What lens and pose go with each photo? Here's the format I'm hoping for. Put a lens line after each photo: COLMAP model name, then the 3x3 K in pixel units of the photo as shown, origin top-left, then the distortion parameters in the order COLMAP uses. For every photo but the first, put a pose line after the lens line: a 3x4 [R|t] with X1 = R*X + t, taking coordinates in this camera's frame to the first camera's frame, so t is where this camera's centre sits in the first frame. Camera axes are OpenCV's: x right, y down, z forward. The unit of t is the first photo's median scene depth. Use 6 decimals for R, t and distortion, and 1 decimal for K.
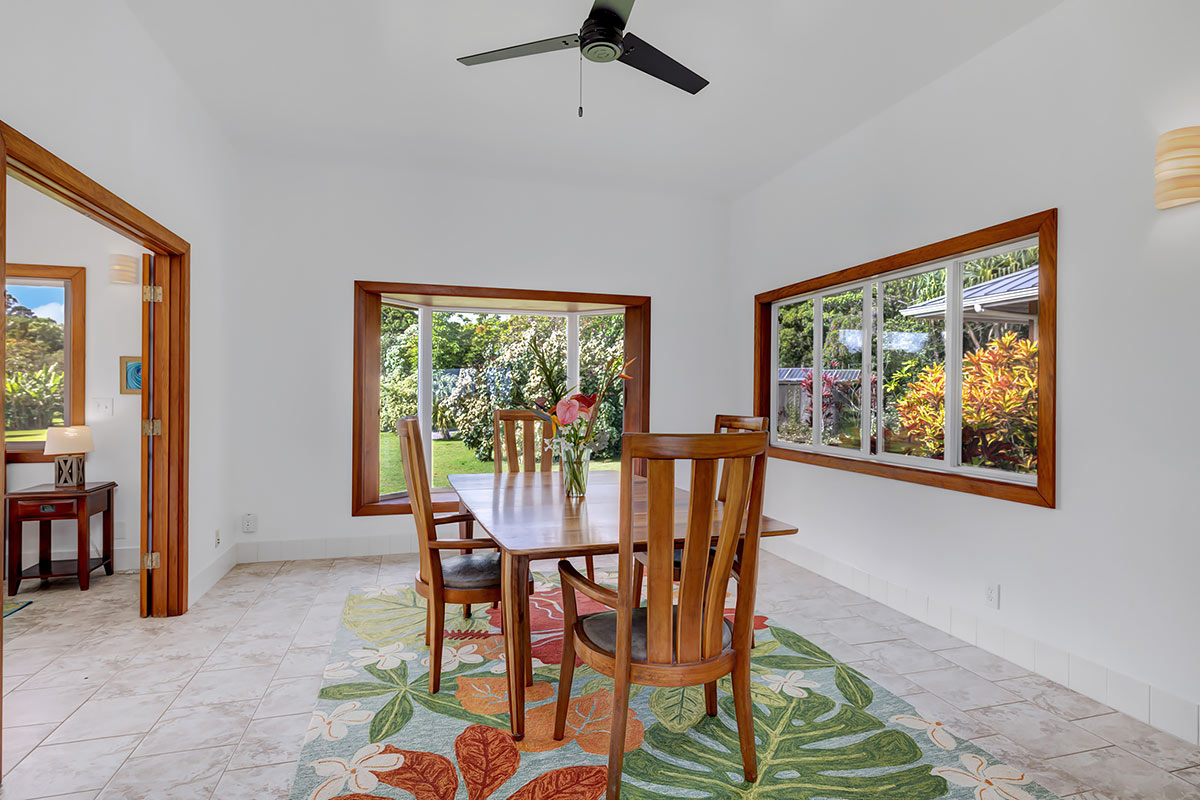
lens RADIAL K [[621.1, 0, 595.5], [0, 621.1, 396.0], [0, 0, 1]] dist [-0.004198, -0.000471]
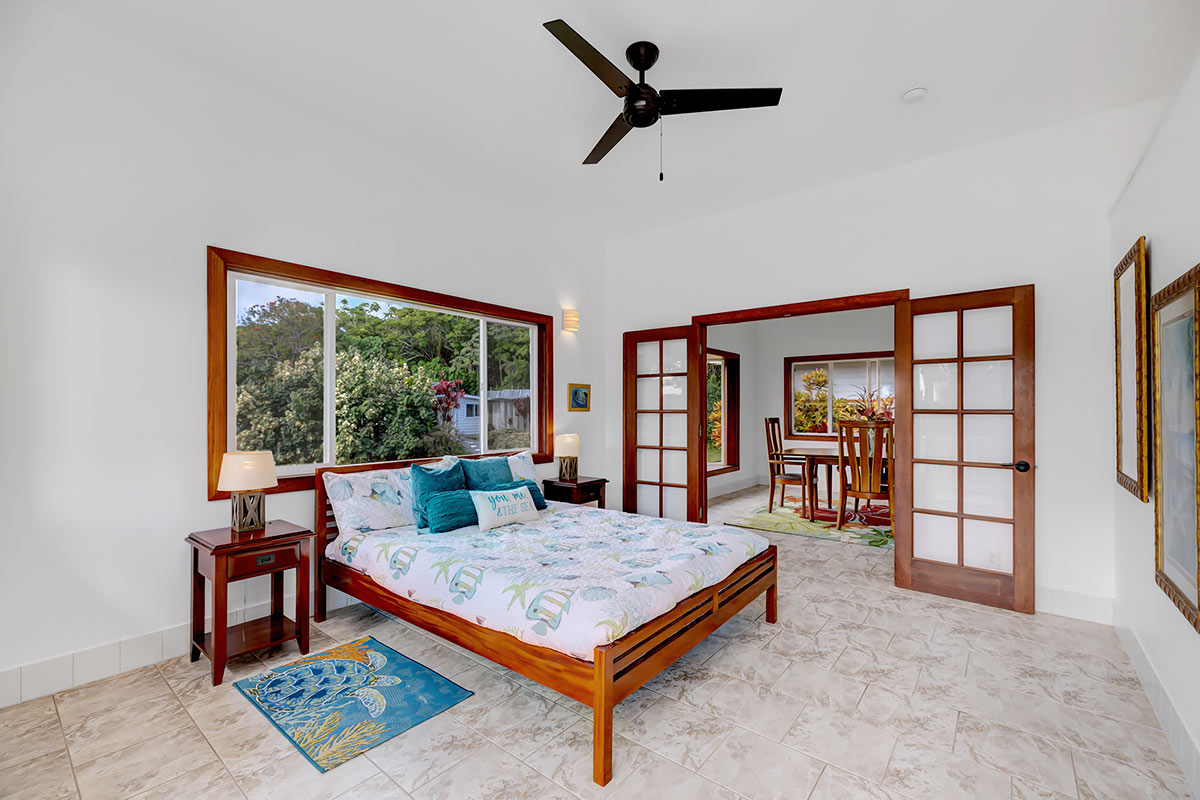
lens RADIAL K [[508.0, 0, 602.8], [0, 508.0, 404.7], [0, 0, 1]] dist [0.002039, -0.000545]
pose [[0.814276, -0.003933, 0.580464, -0.233134], [0.009409, 0.999935, -0.006423, -0.001639], [-0.580401, 0.010692, 0.814261, 0.008542]]
